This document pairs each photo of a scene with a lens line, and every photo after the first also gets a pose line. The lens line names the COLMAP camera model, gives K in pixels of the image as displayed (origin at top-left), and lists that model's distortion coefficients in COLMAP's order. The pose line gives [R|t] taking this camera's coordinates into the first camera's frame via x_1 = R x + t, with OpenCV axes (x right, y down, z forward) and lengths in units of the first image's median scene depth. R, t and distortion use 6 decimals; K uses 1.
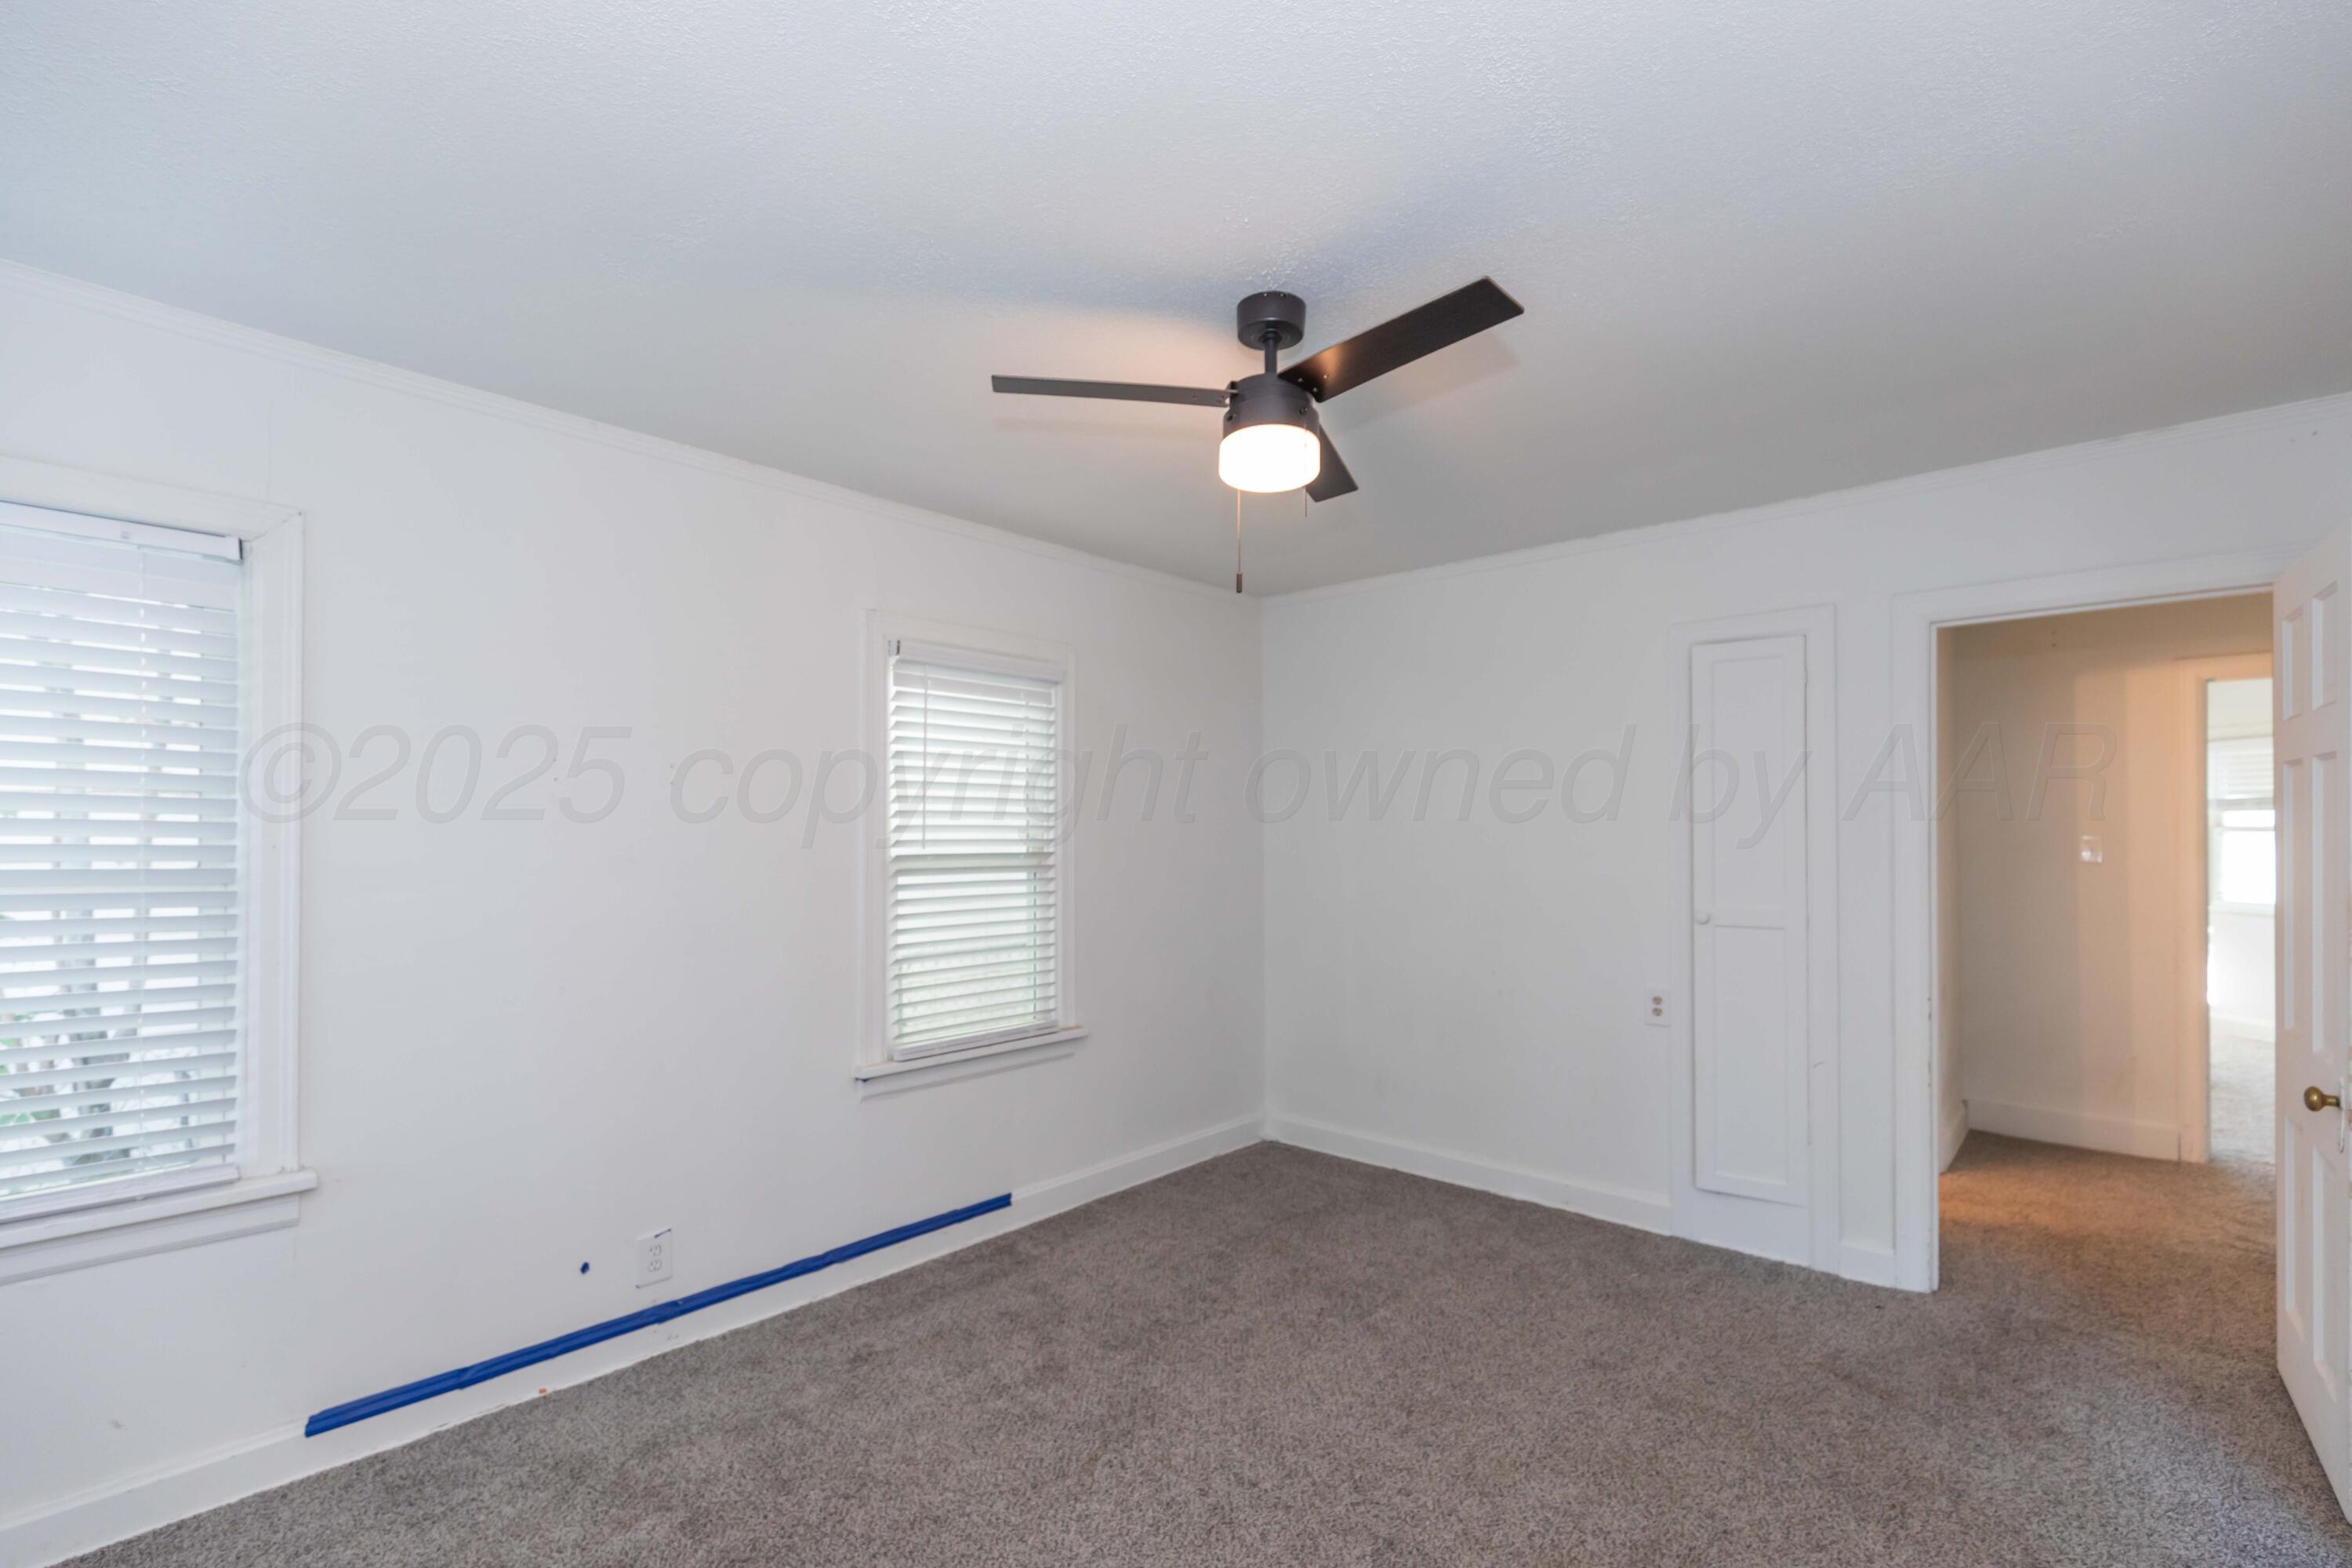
lens RADIAL K [[1026.5, 0, 1181.6], [0, 1026.5, 835.3], [0, 0, 1]] dist [-0.000177, 0.000032]
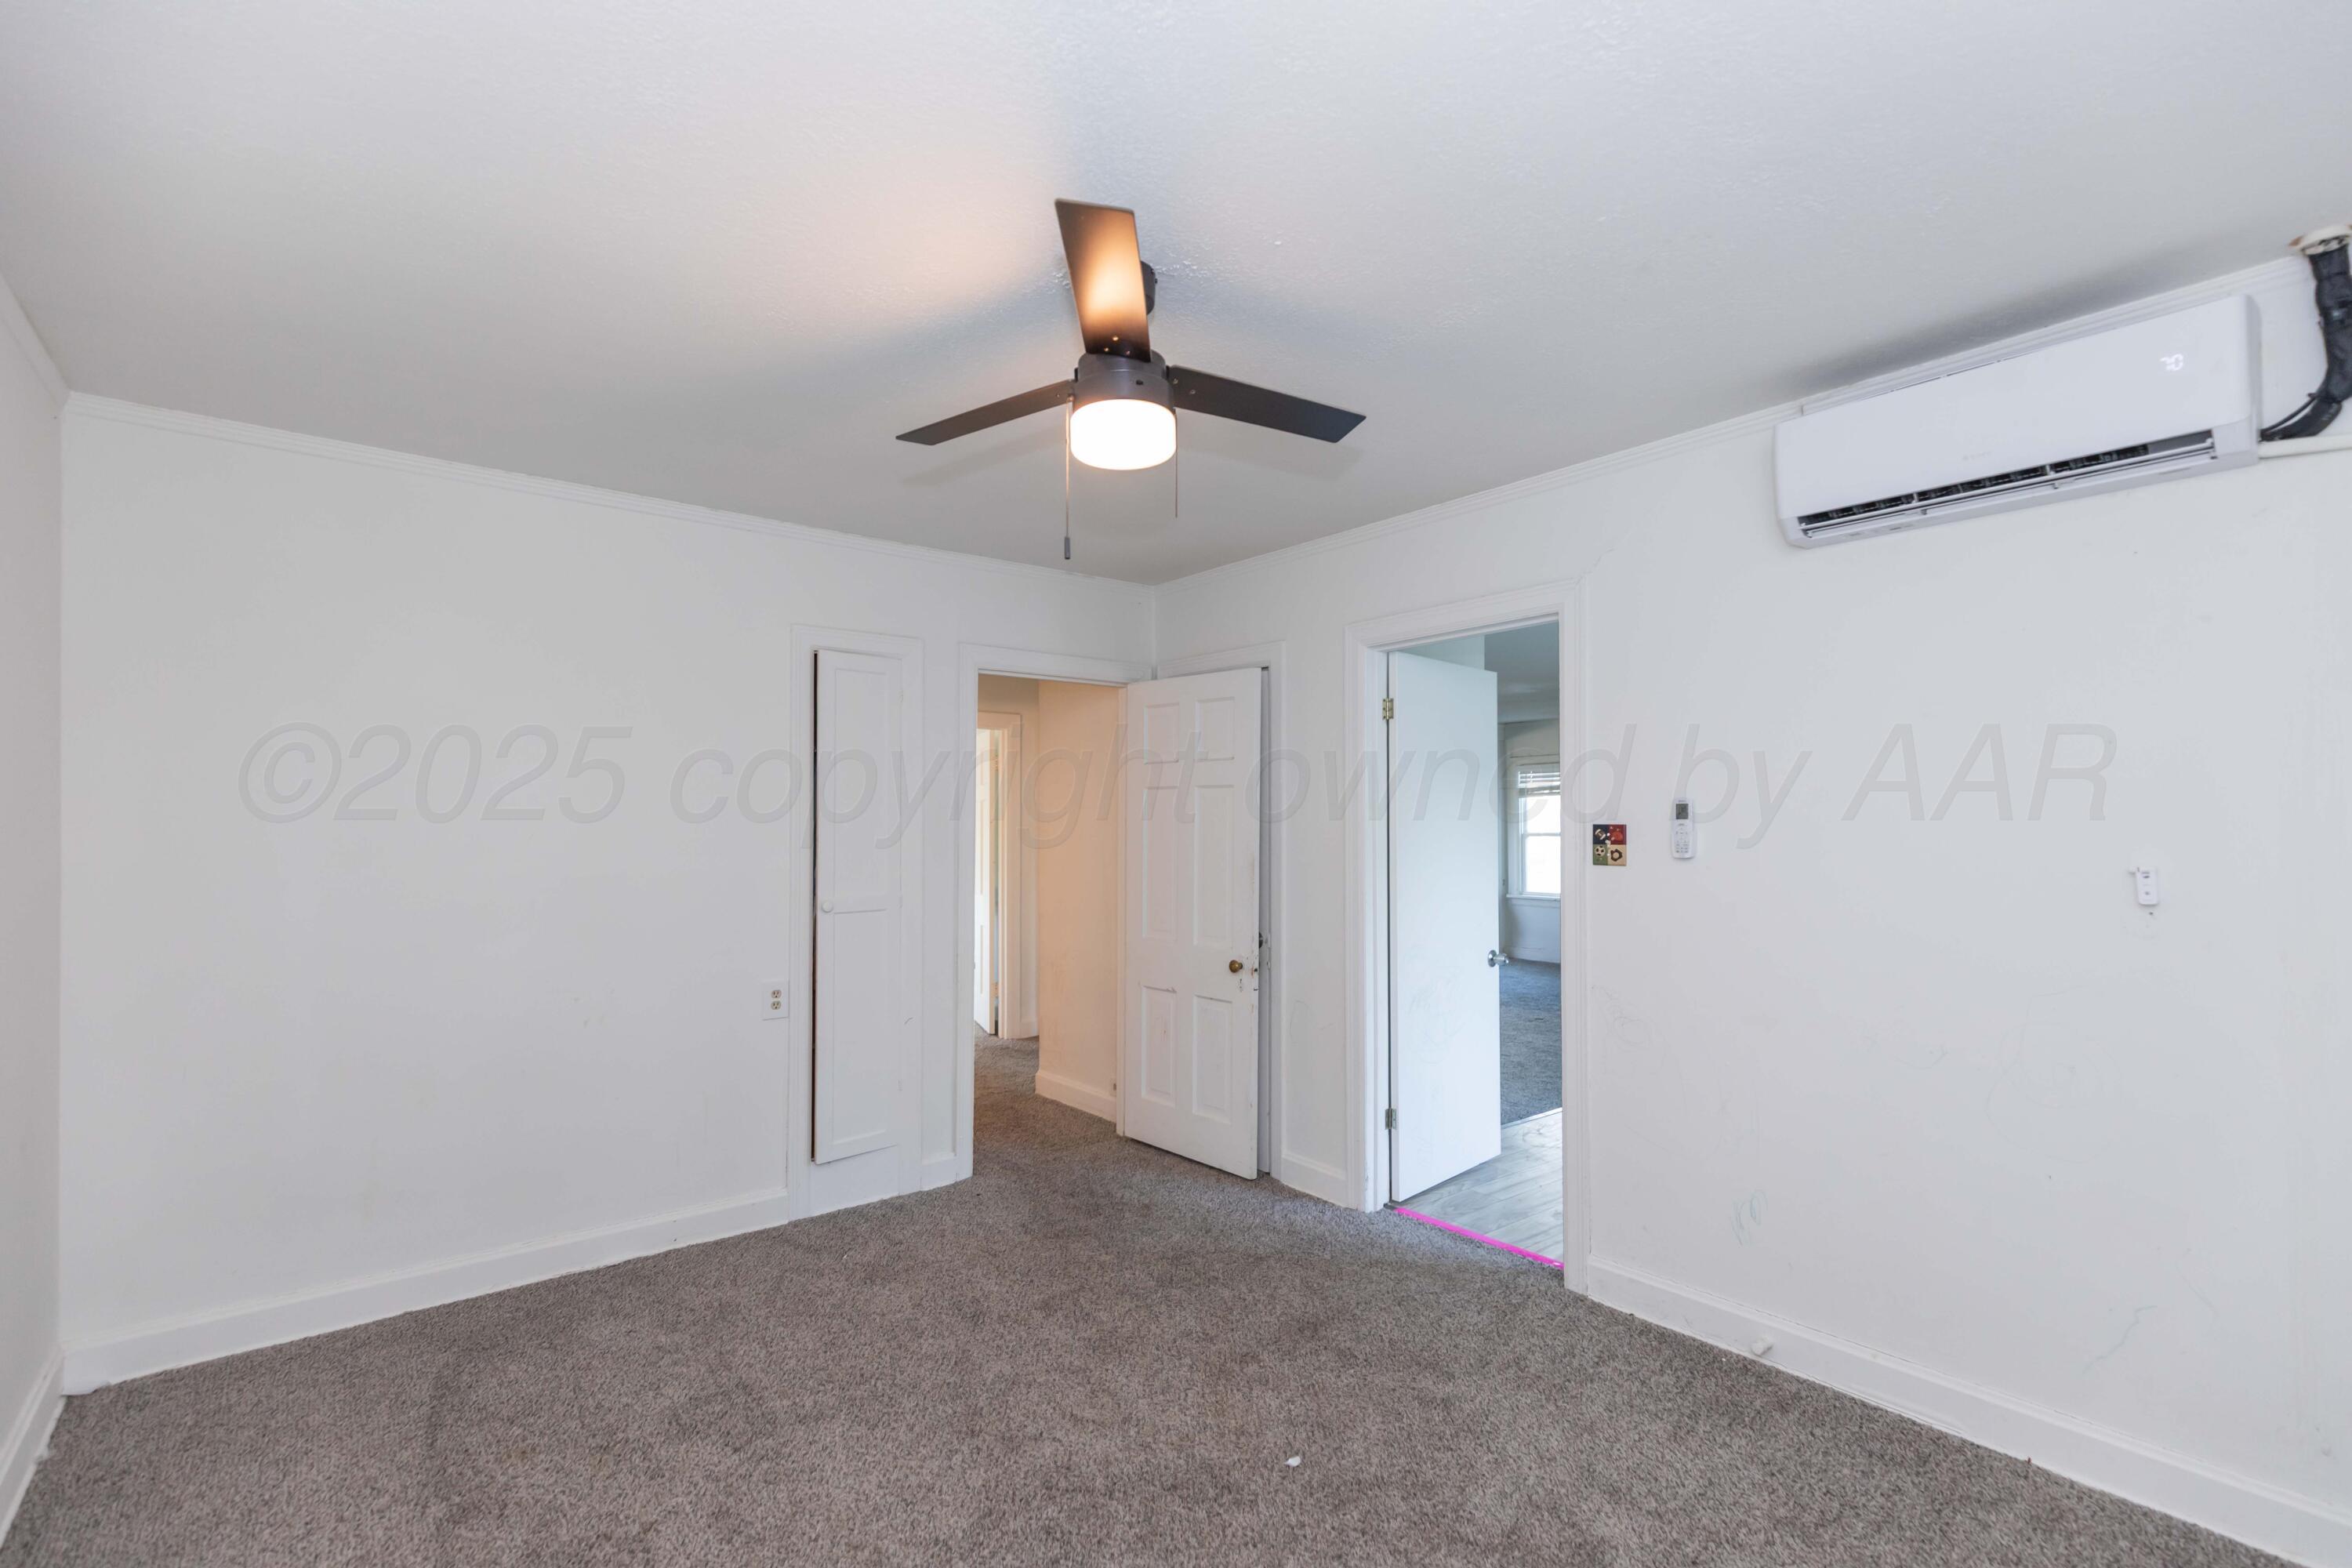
lens RADIAL K [[1070.7, 0, 1159.0], [0, 1070.7, 830.7], [0, 0, 1]] dist [0.001460, 0.000213]
pose [[0.179412, -0.011890, 0.983702, -0.536441], [0.001876, 0.999929, 0.011744, -0.010873], [-0.983772, -0.000262, 0.179421, 0.481427]]
